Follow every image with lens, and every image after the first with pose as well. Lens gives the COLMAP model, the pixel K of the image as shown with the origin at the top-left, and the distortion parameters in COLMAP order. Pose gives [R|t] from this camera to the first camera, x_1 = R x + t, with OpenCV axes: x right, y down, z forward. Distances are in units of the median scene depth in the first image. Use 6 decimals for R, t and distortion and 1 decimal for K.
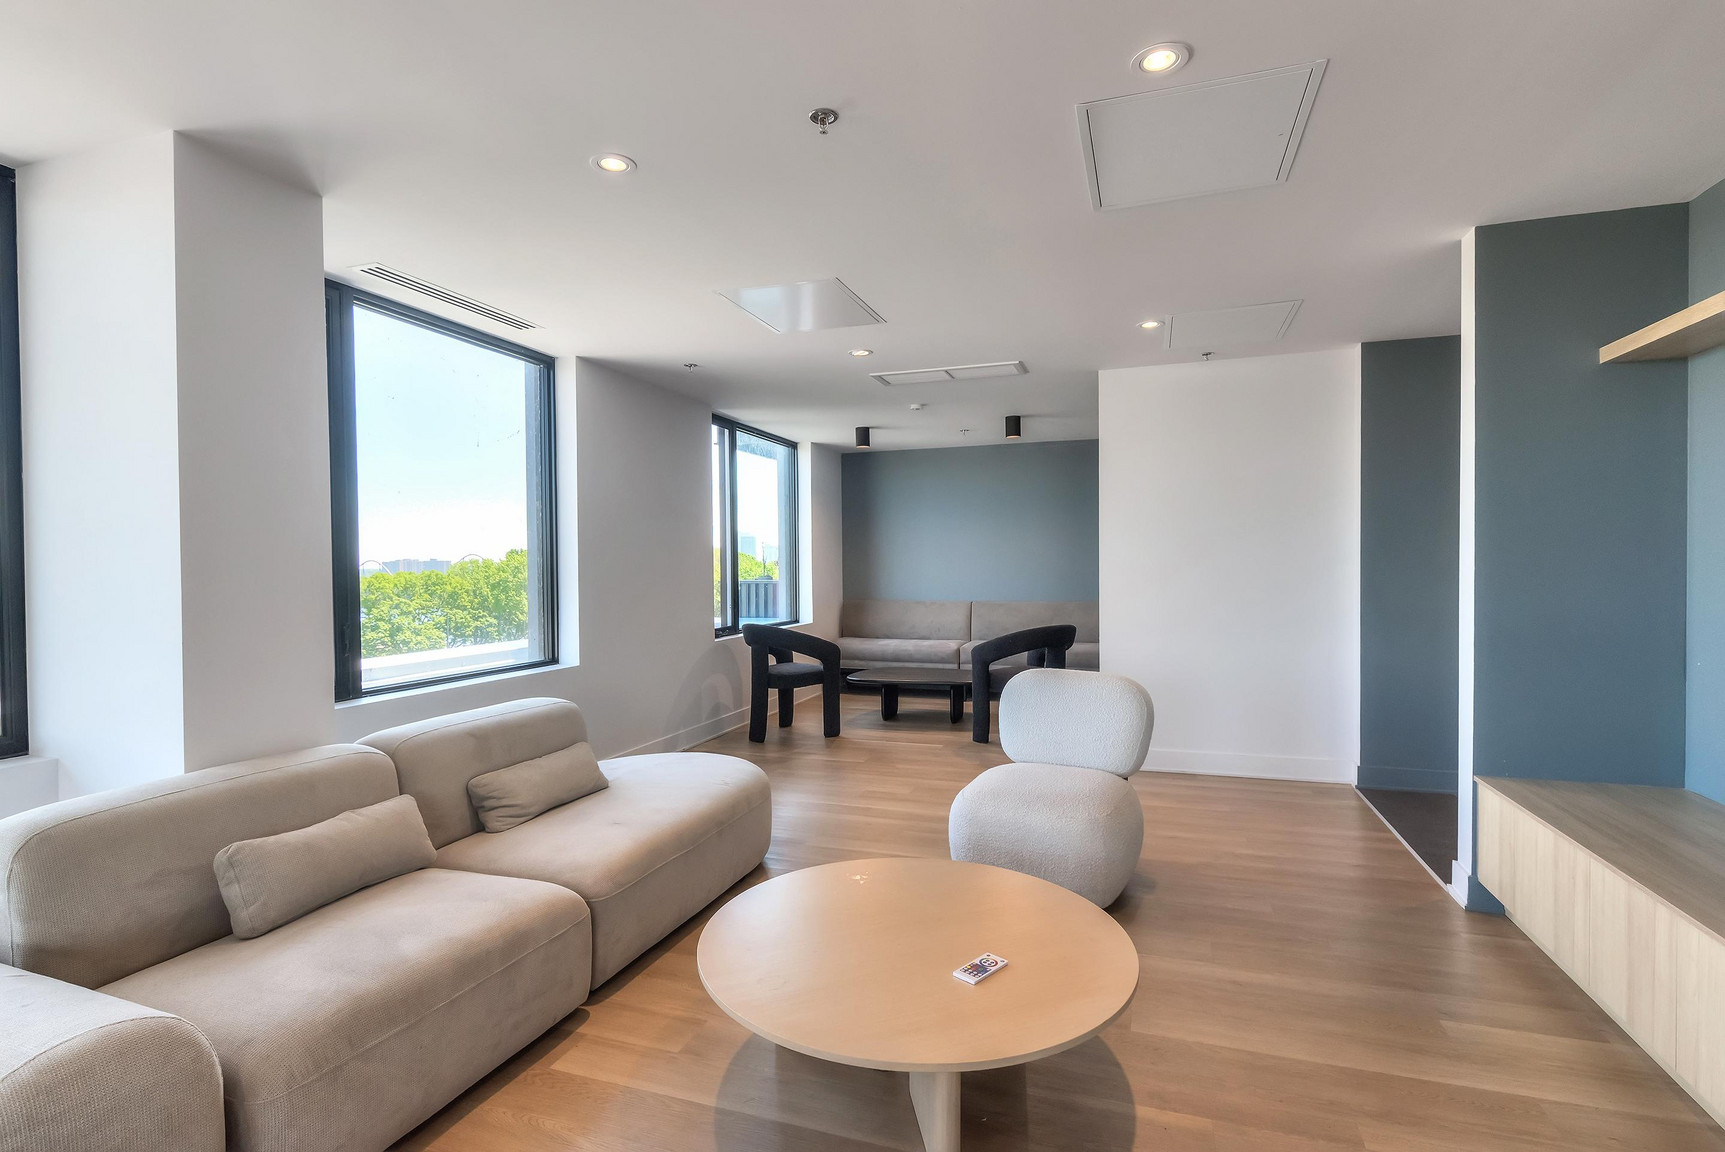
lens RADIAL K [[836.9, 0, 858.6], [0, 836.9, 581.0], [0, 0, 1]] dist [-0.000449, 0.000091]
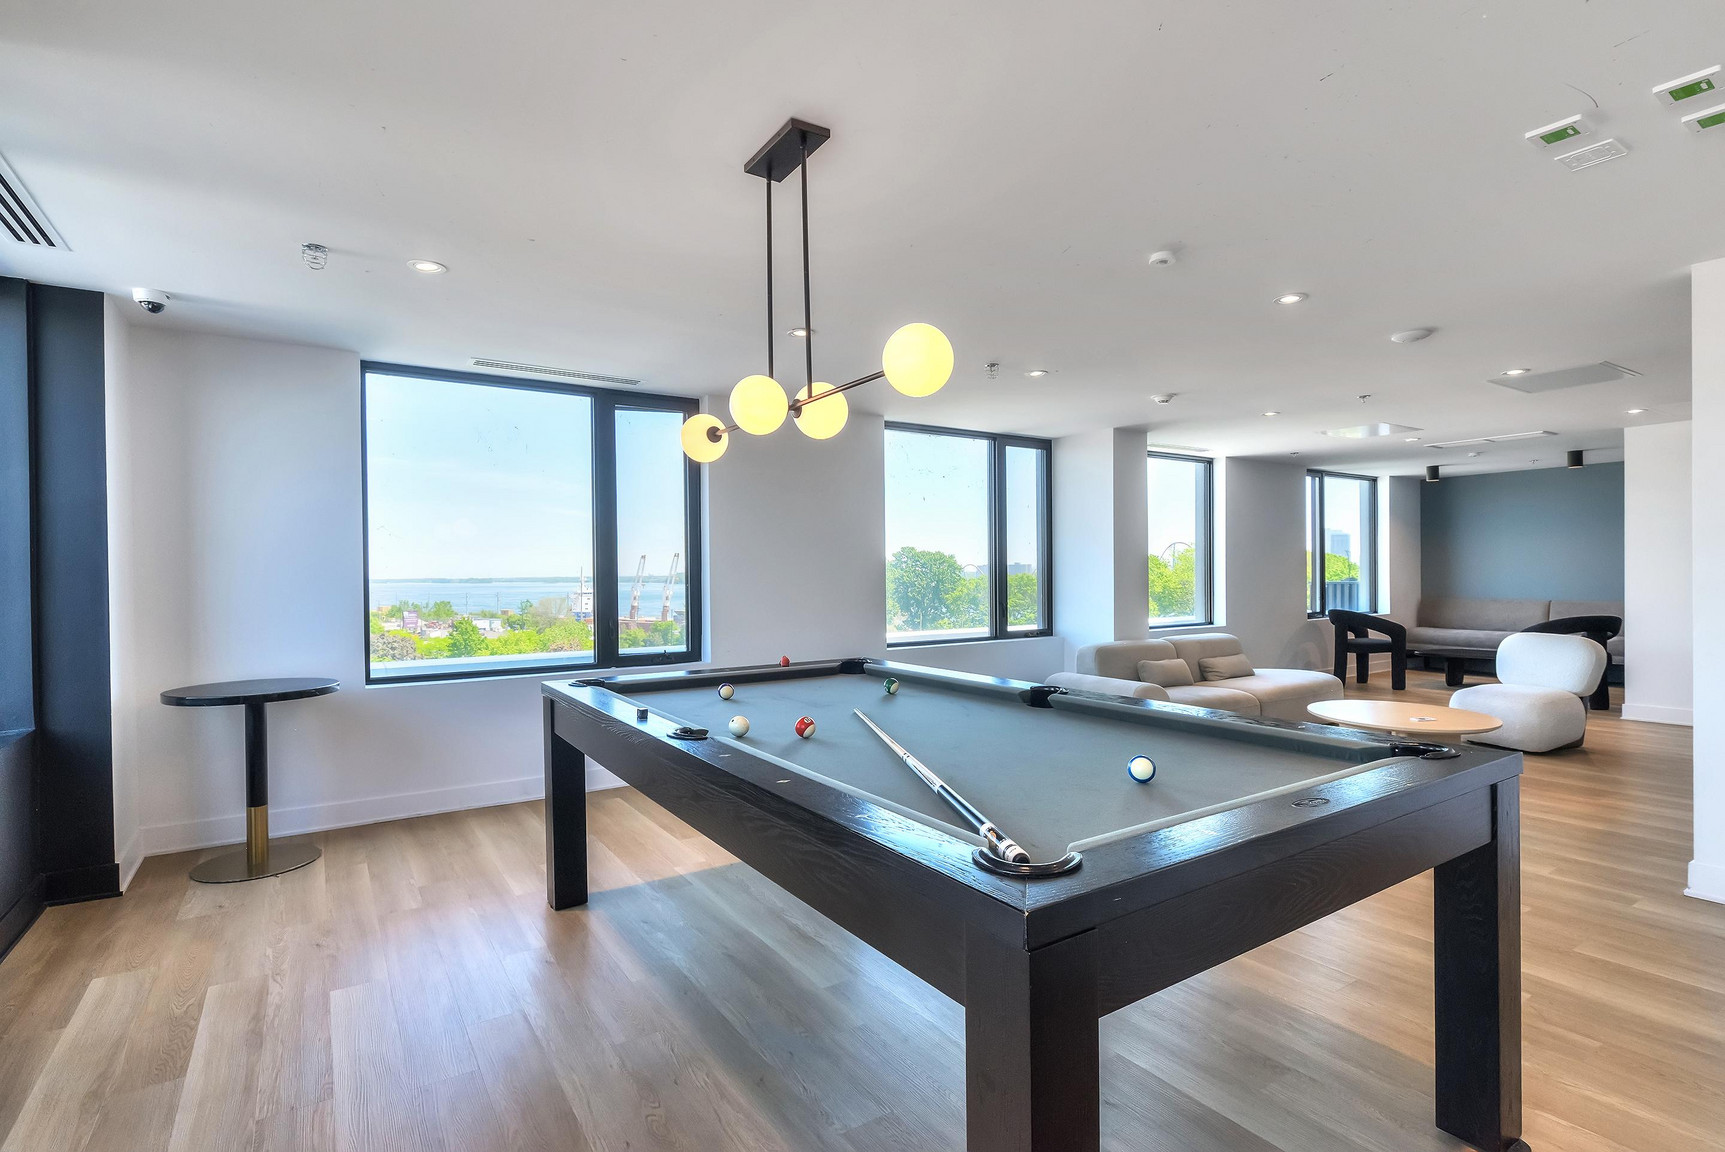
lens RADIAL K [[836.9, 0, 858.6], [0, 836.9, 581.0], [0, 0, 1]] dist [-0.000449, 0.000091]
pose [[0.794598, 0.004889, -0.607116, 0.098086], [-0.006728, 0.999977, -0.000753, 0.007670], [0.607098, 0.004683, 0.794613, -0.673148]]
